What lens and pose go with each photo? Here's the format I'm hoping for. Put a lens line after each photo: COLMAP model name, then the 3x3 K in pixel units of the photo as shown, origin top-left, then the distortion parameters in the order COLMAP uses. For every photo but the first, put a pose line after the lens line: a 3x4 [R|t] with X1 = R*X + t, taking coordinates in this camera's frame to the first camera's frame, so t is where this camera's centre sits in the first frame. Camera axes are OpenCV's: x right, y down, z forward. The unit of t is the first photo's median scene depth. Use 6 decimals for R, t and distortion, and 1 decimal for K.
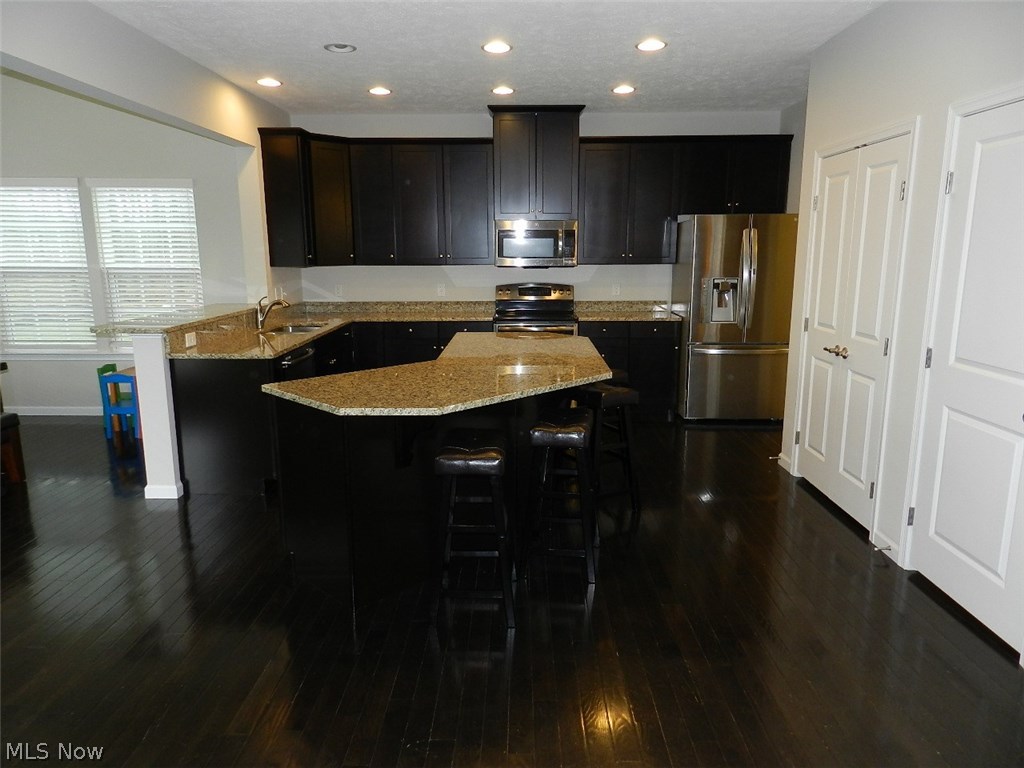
lens RADIAL K [[698.3, 0, 512.0], [0, 698.3, 384.0], [0, 0, 1]] dist [0.022200, -0.001611]
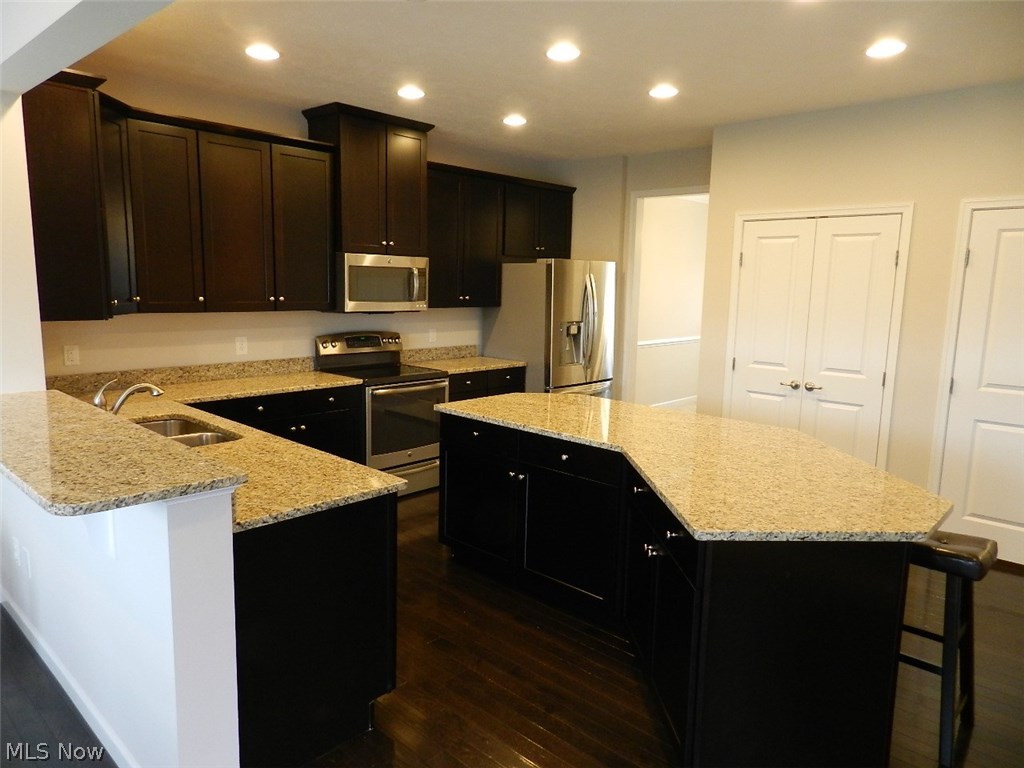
lens RADIAL K [[698.3, 0, 512.0], [0, 698.3, 384.0], [0, 0, 1]] dist [0.022200, -0.001611]
pose [[0.674865, -0.091168, 0.732288, -0.446732], [0.120064, 0.992682, 0.012937, -0.074703], [-0.728109, 0.079191, 0.680872, 0.335325]]
